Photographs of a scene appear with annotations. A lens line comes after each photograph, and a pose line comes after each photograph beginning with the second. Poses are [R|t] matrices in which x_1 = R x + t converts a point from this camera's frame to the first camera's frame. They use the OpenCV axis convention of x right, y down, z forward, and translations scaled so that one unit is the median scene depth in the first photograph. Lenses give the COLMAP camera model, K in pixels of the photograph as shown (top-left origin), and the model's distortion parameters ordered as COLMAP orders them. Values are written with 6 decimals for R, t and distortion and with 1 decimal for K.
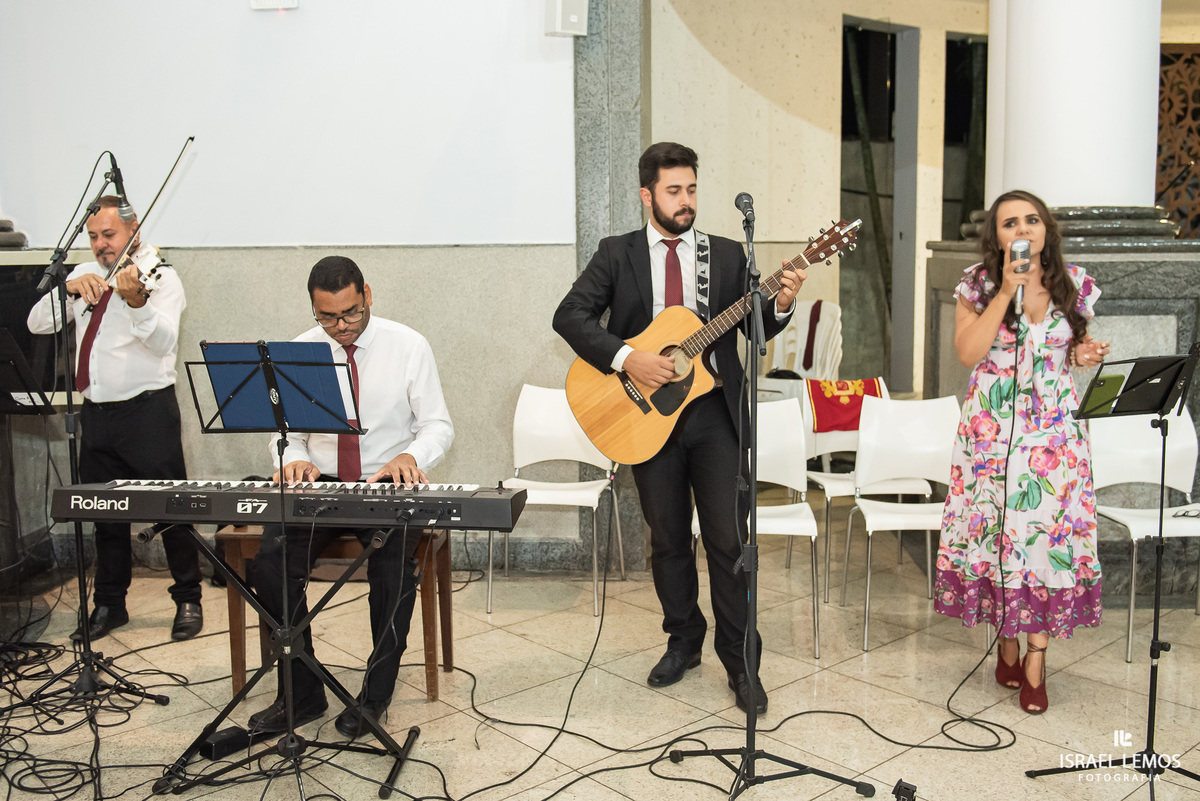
lens RADIAL K [[1271.8, 0, 600.4], [0, 1271.8, 400.6], [0, 0, 1]] dist [0.001817, 0.000000]
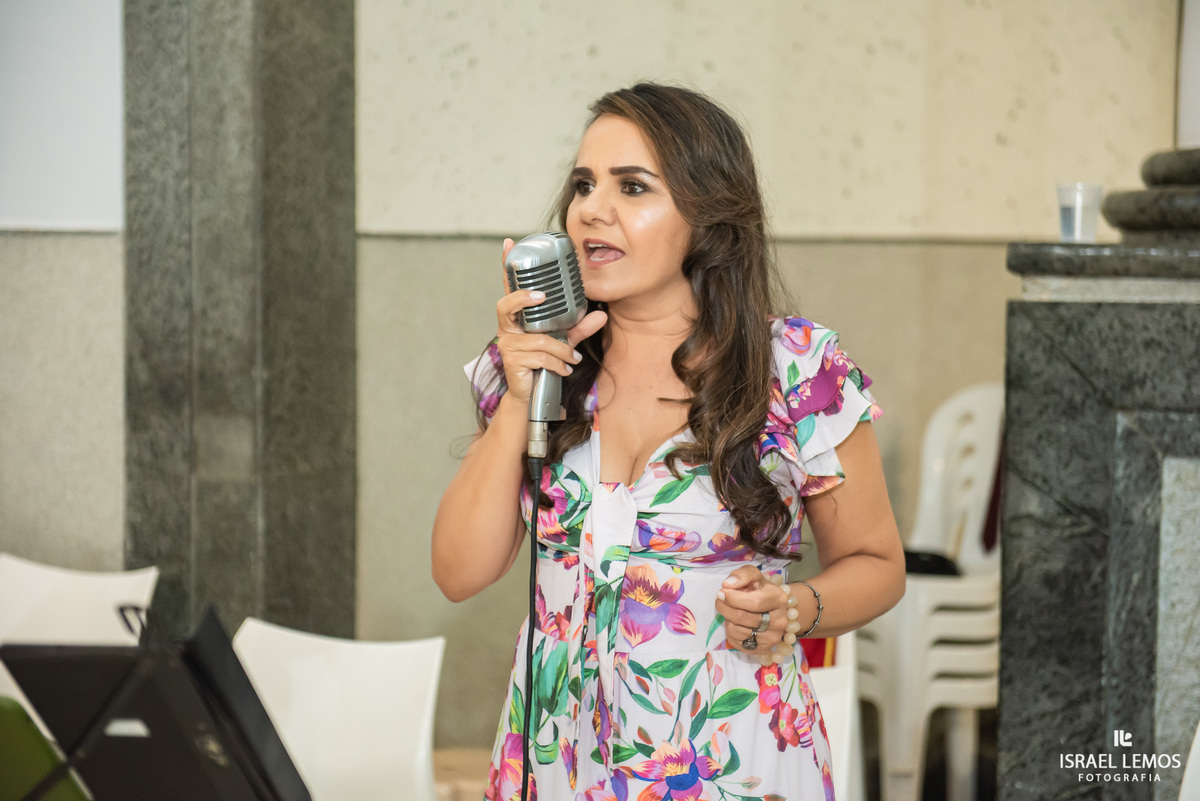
lens RADIAL K [[2372.7, 0, 599.8], [0, 2372.7, 400.3], [0, 0, 1]] dist [0.240298, 0.000000]
pose [[0.926861, 0.039248, -0.373348, 0.559677], [-0.060496, 0.997137, -0.045362, -0.053474], [0.370498, 0.064631, 0.926582, 0.422112]]
